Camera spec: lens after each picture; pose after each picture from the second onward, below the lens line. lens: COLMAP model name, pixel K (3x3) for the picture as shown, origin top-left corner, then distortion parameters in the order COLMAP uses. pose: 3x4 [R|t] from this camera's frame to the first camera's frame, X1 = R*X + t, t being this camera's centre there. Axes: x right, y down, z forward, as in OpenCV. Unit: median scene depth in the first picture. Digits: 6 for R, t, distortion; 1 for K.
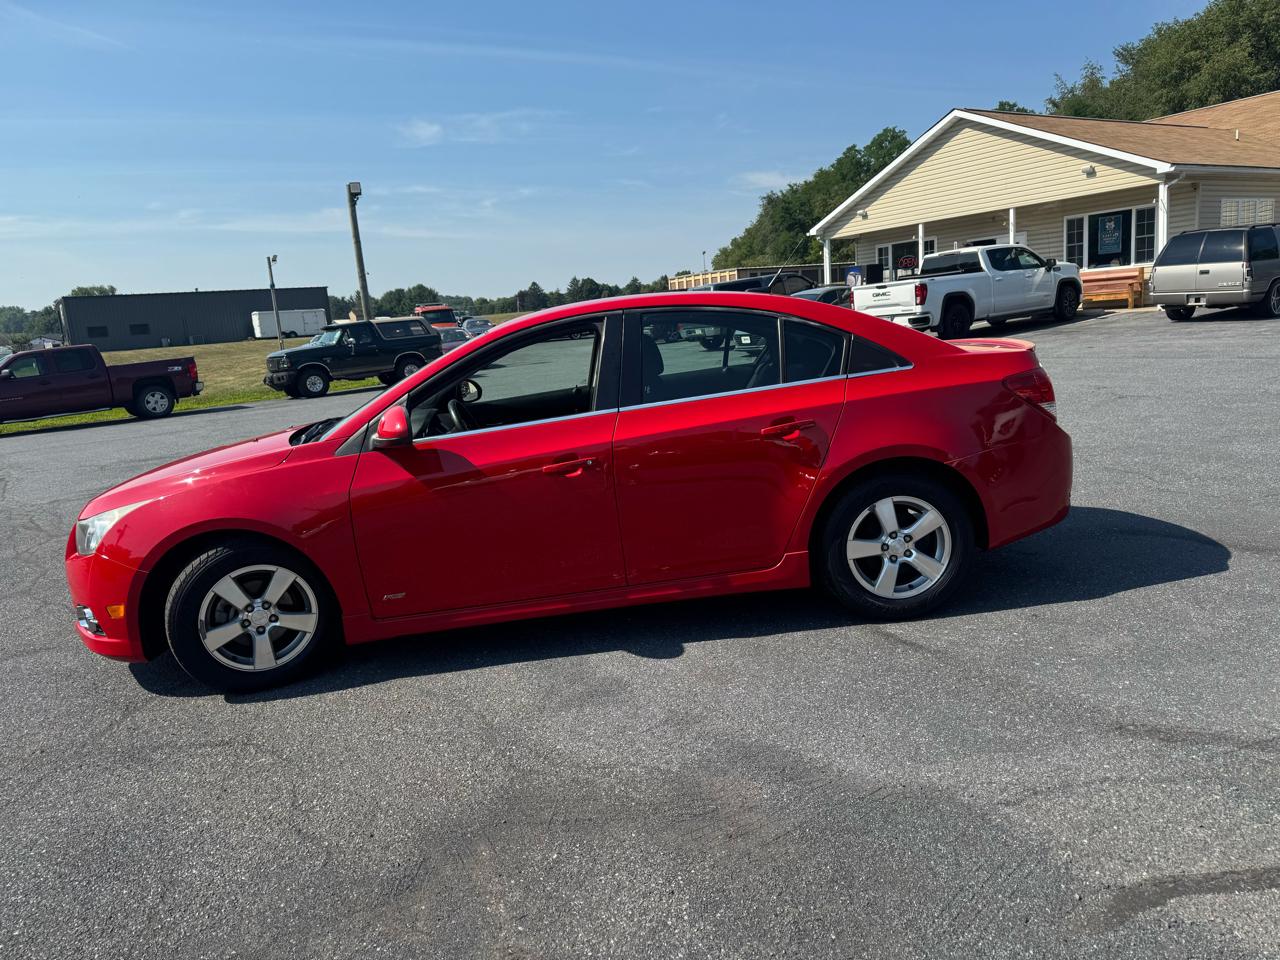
lens RADIAL K [[894.6, 0, 643.8], [0, 894.6, 484.8], [0, 0, 1]] dist [0.083171, -0.106236]
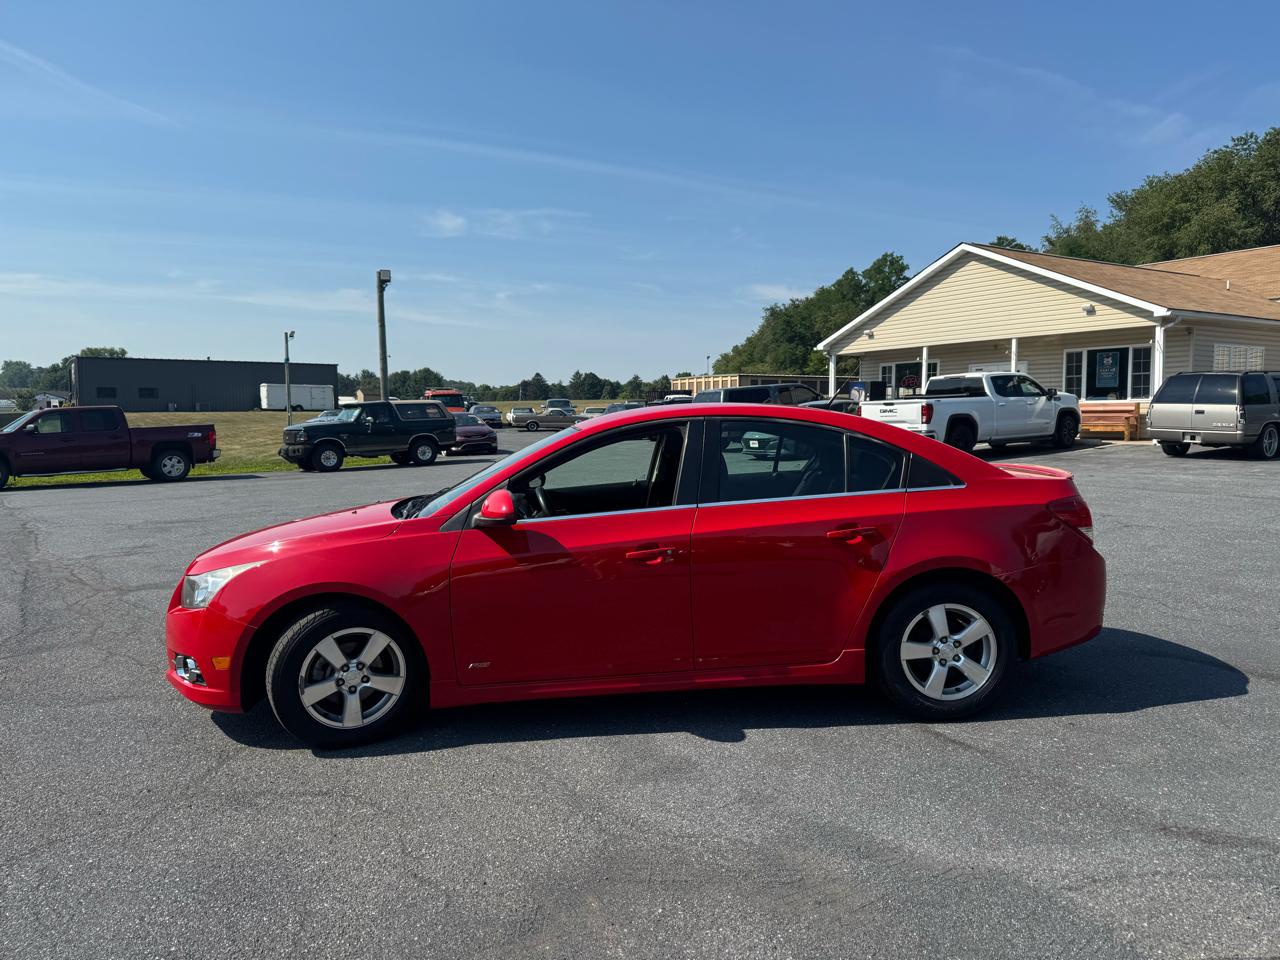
lens RADIAL K [[892.0, 0, 643.9], [0, 892.0, 489.1], [0, 0, 1]] dist [0.096449, -0.131605]
pose [[0.997630, 0.068280, 0.008499, -0.028476], [-0.067077, 0.992626, -0.100971, 0.002756], [-0.015330, 0.100162, 0.994853, -0.024074]]
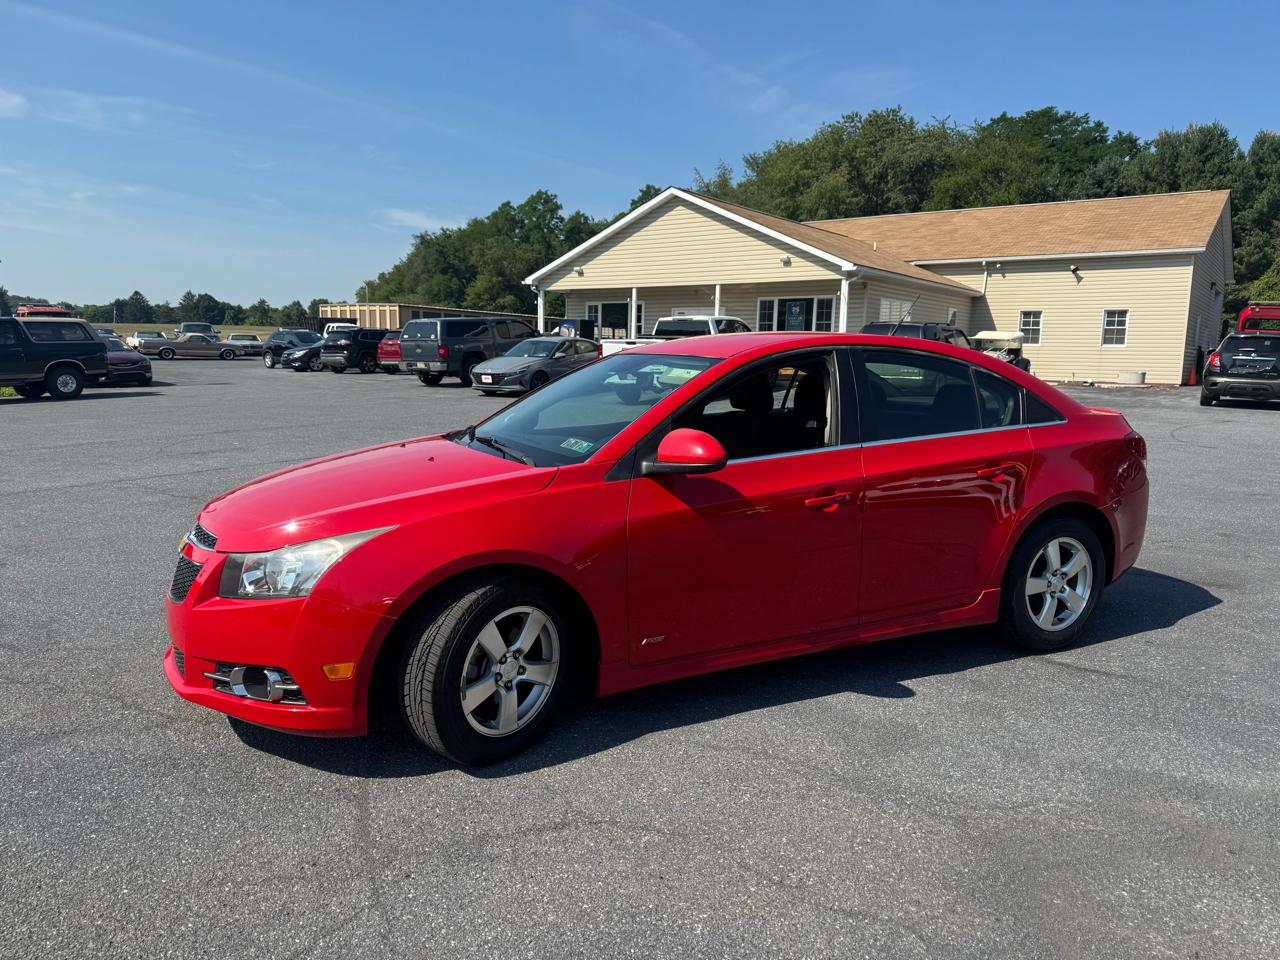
lens RADIAL K [[889.1, 0, 642.8], [0, 889.1, 495.3], [0, 0, 1]] dist [0.111449, -0.168625]
pose [[0.919701, 0.033505, 0.391187, -0.173230], [-0.018886, 0.998974, -0.041157, 0.004416], [-0.392165, 0.030464, 0.919390, 0.050002]]
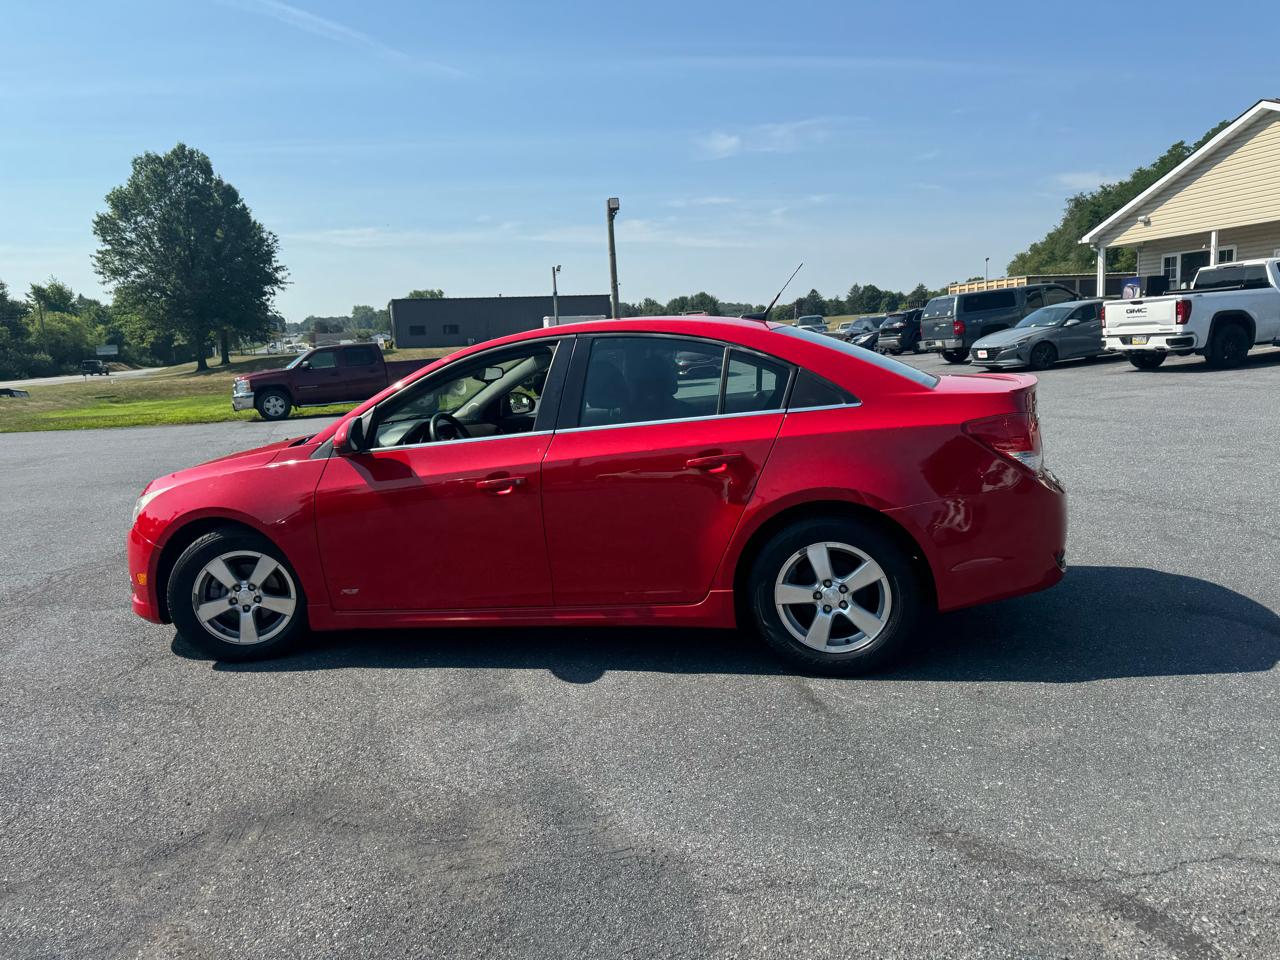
lens RADIAL K [[896.2, 0, 646.0], [0, 896.2, 463.2], [0, 0, 1]] dist [0.099054, -0.147355]
pose [[0.954309, 0.067863, -0.291012, 0.100732], [-0.076761, 0.996864, -0.019256, -0.009962], [0.288793, 0.040714, 0.956526, 0.013785]]
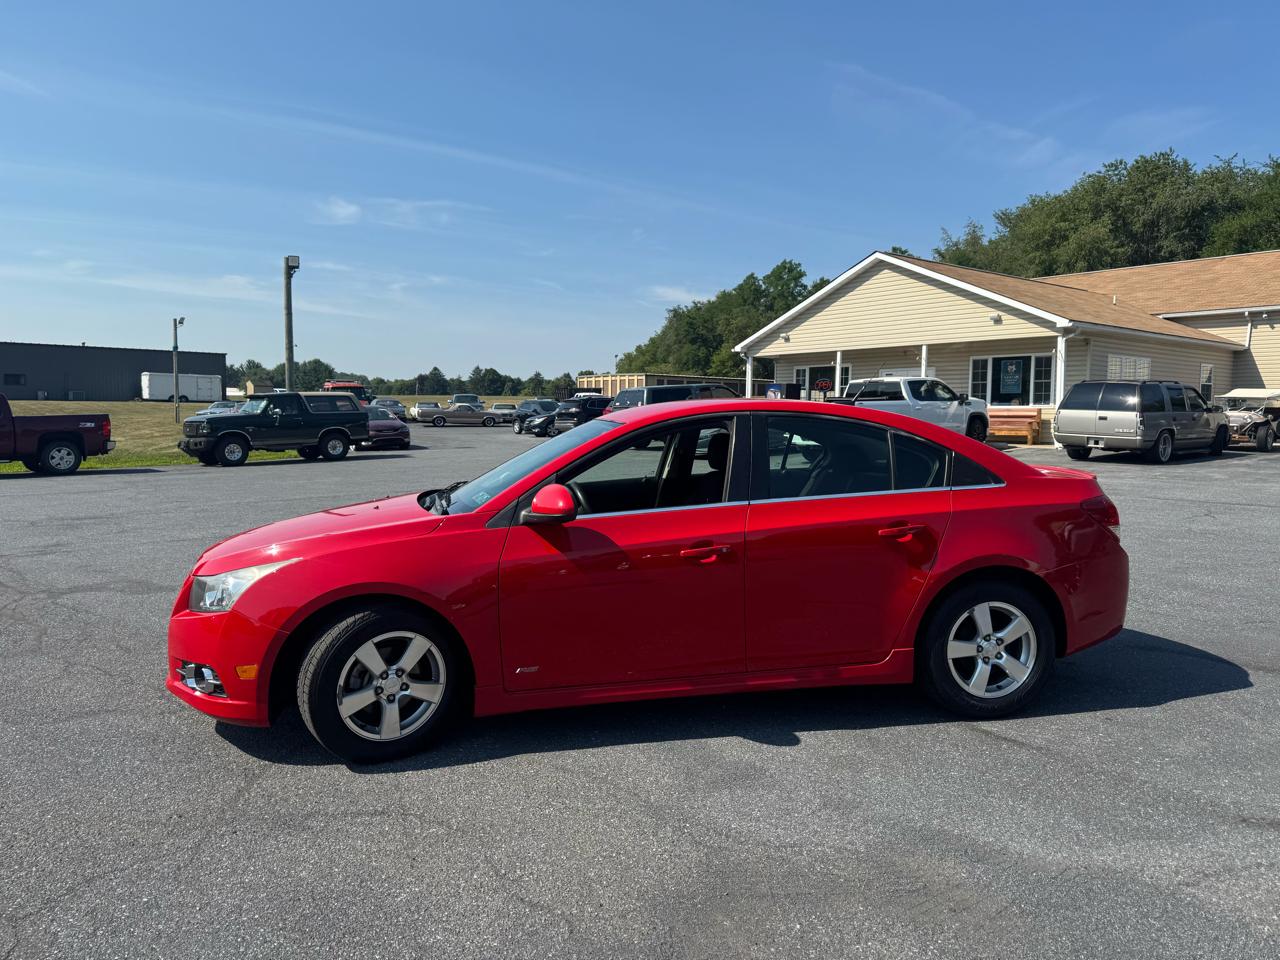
lens RADIAL K [[890.8, 0, 645.5], [0, 890.8, 476.7], [0, 0, 1]] dist [0.102603, -0.137407]
pose [[0.989584, 0.077109, 0.121567, -0.077318], [-0.062440, 0.990788, -0.120170, 0.005572], [-0.129713, 0.111328, 0.985282, -0.011125]]
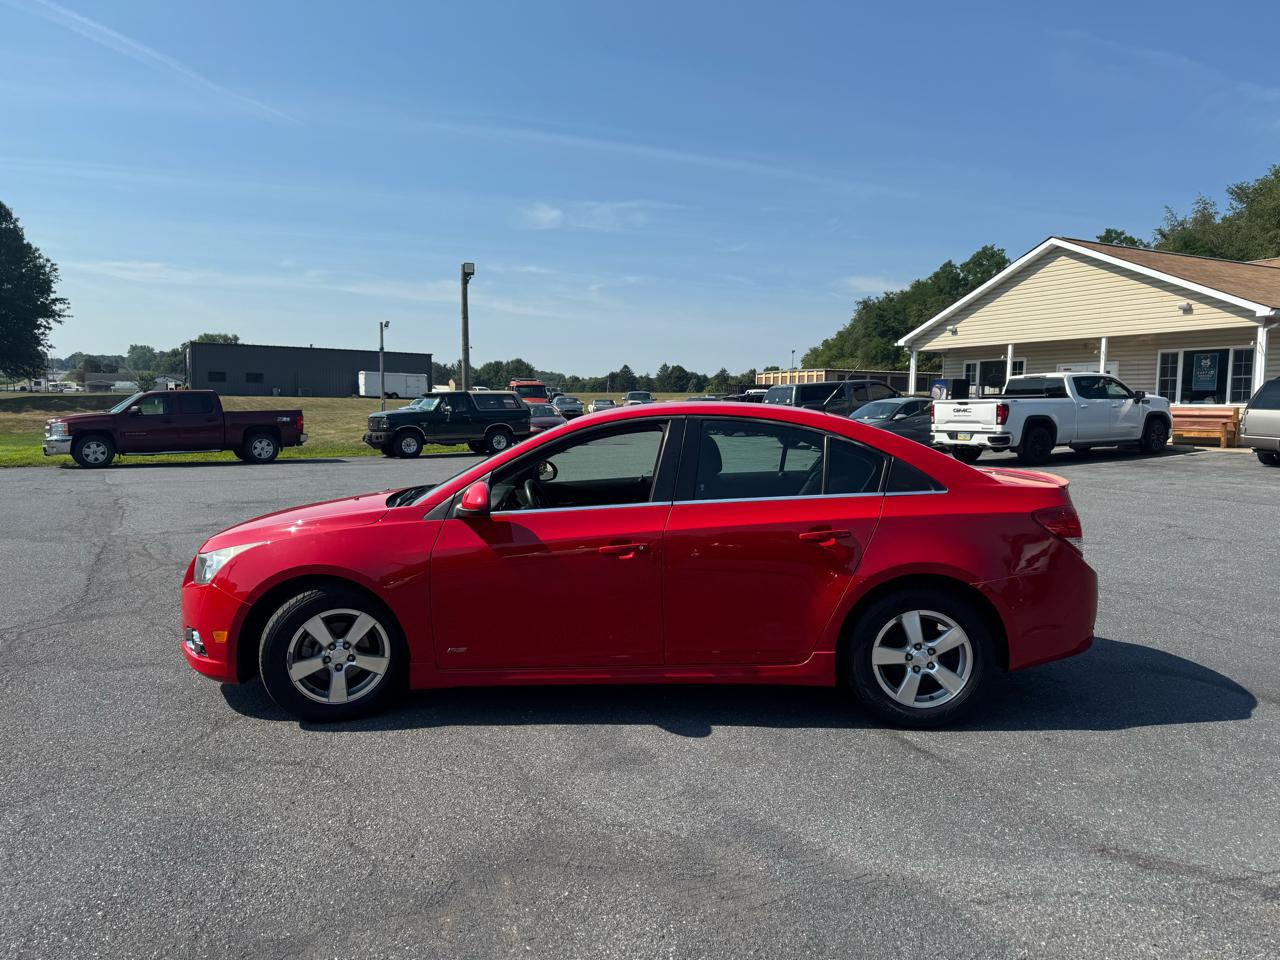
lens RADIAL K [[892.0, 0, 640.9], [0, 892.0, 486.7], [0, 0, 1]] dist [0.099933, -0.127809]
pose [[0.991180, 0.097725, -0.089509, 0.008063], [-0.105521, 0.990608, -0.086953, -0.001201], [0.080171, 0.095631, 0.992183, -0.029600]]
